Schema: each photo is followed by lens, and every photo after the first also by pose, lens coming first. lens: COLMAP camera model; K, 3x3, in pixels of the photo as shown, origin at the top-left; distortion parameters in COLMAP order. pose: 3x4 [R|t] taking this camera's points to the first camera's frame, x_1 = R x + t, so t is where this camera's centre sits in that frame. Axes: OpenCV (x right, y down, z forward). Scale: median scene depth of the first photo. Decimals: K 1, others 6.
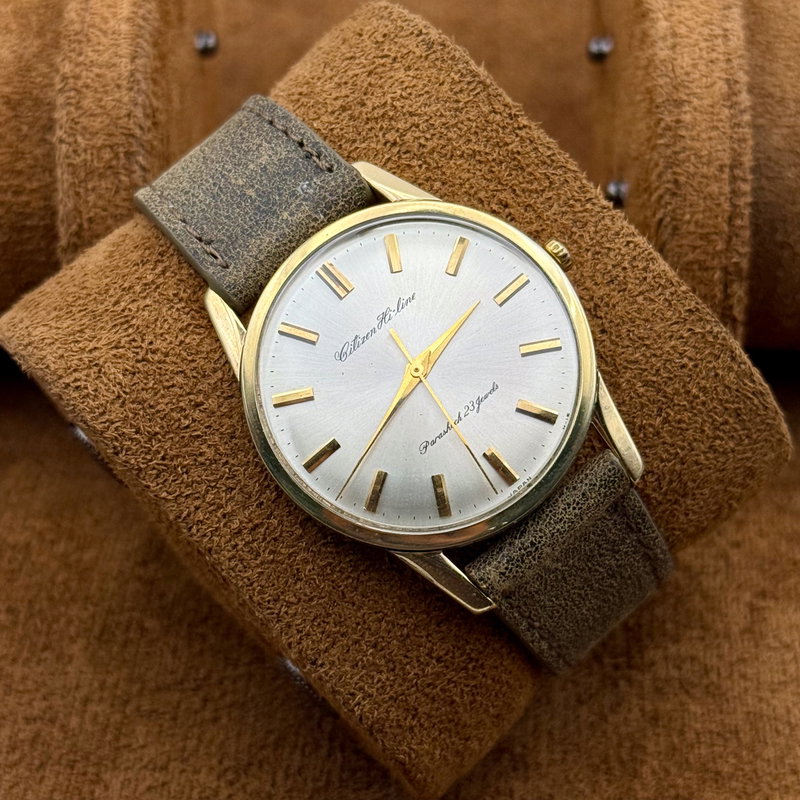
lens RADIAL K [[2051.2, 0, 400.0], [0, 2051.2, 400.0], [0, 0, 1]] dist [0.297613, -0.843478]
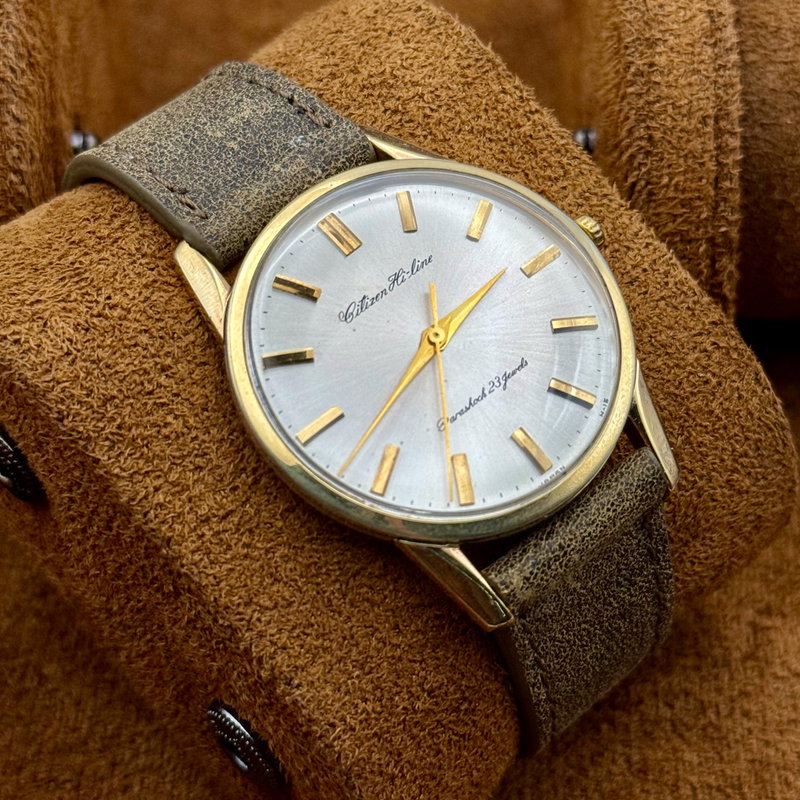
lens RADIAL K [[2051.2, 0, 400.0], [0, 2051.2, 400.0], [0, 0, 1]] dist [0.297613, -0.843478]
pose [[0.980736, 0.080668, 0.177902, -0.150887], [-0.044268, 0.978836, -0.199803, 0.176242], [-0.190254, 0.188079, 0.963551, 0.174542]]
